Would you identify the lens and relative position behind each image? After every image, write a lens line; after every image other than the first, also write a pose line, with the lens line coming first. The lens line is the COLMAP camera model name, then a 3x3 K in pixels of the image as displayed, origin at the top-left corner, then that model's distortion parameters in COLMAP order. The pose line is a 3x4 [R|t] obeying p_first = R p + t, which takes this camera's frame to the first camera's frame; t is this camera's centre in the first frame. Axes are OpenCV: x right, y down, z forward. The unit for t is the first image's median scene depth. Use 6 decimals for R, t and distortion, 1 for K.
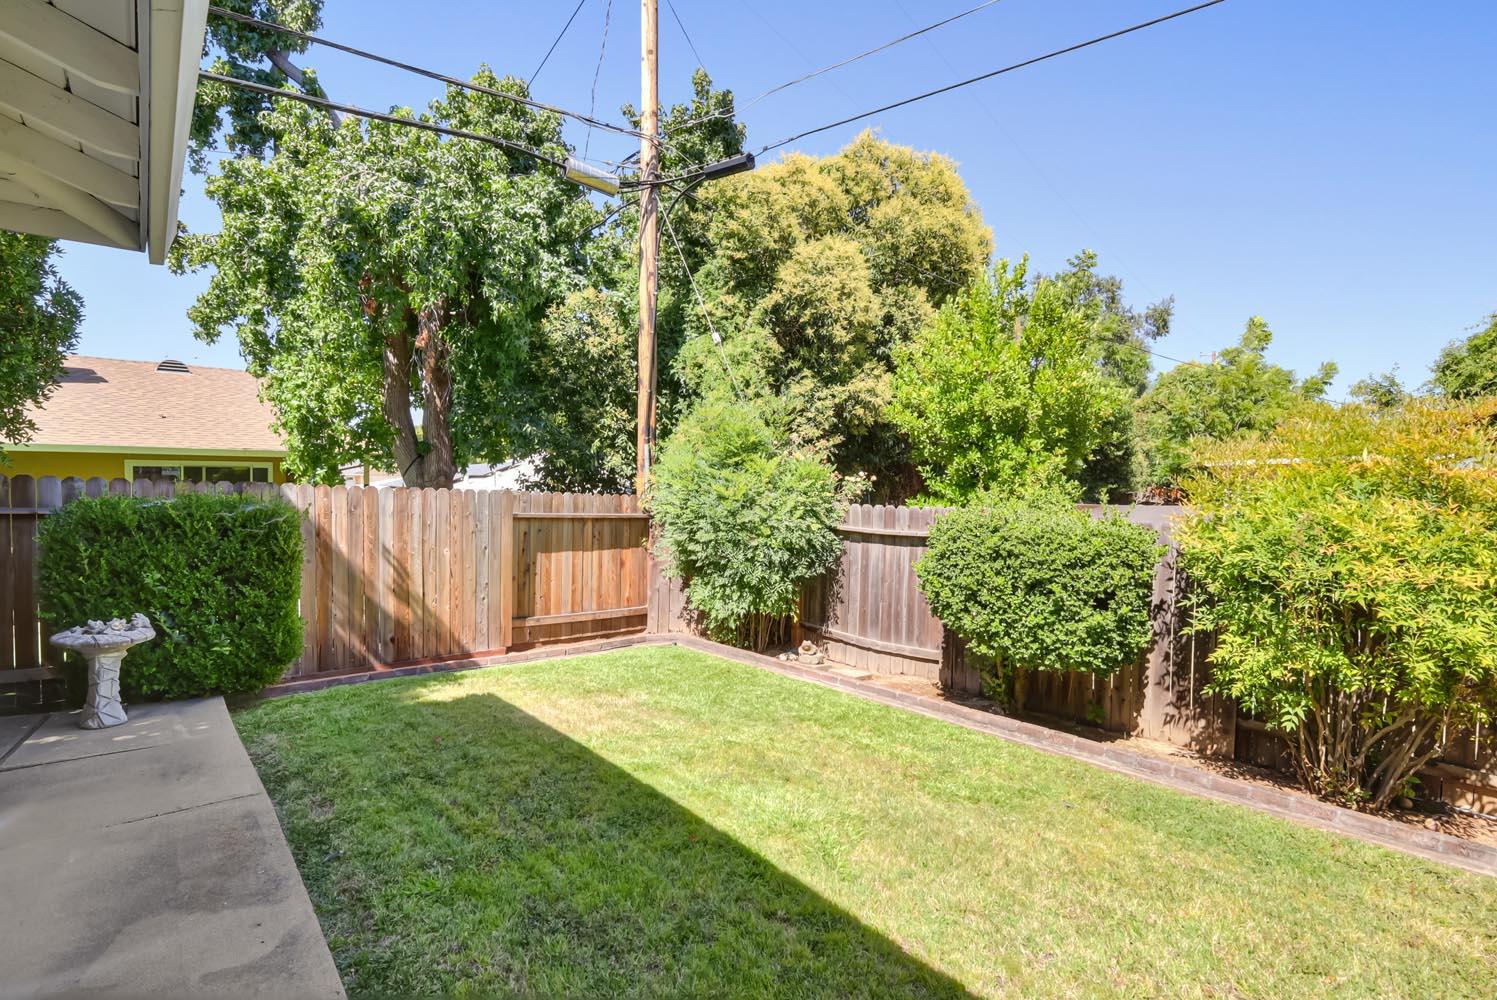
lens RADIAL K [[725.0, 0, 744.6], [0, 725.0, 498.1], [0, 0, 1]] dist [-0.008563, -0.000348]
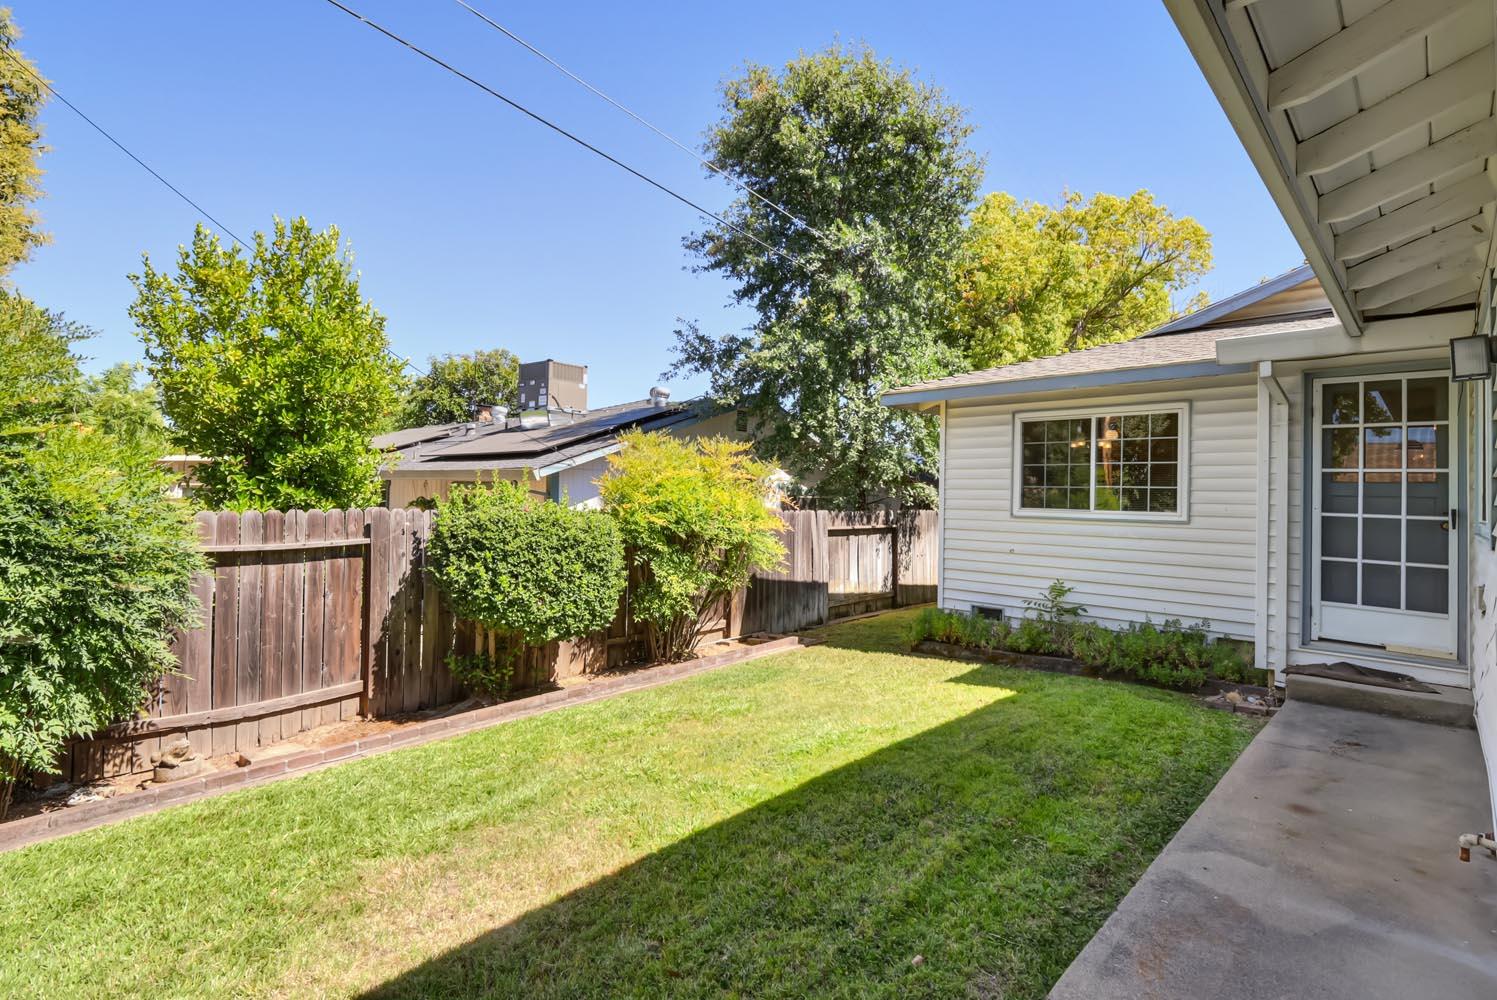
lens RADIAL K [[725.0, 0, 744.5], [0, 725.0, 489.0], [0, 0, 1]] dist [-0.008563, -0.000348]
pose [[-0.104717, -0.010976, 0.994441, -1.890179], [0.015367, 0.999802, 0.012653, -0.041362], [-0.994383, 0.016607, -0.104528, 2.006046]]
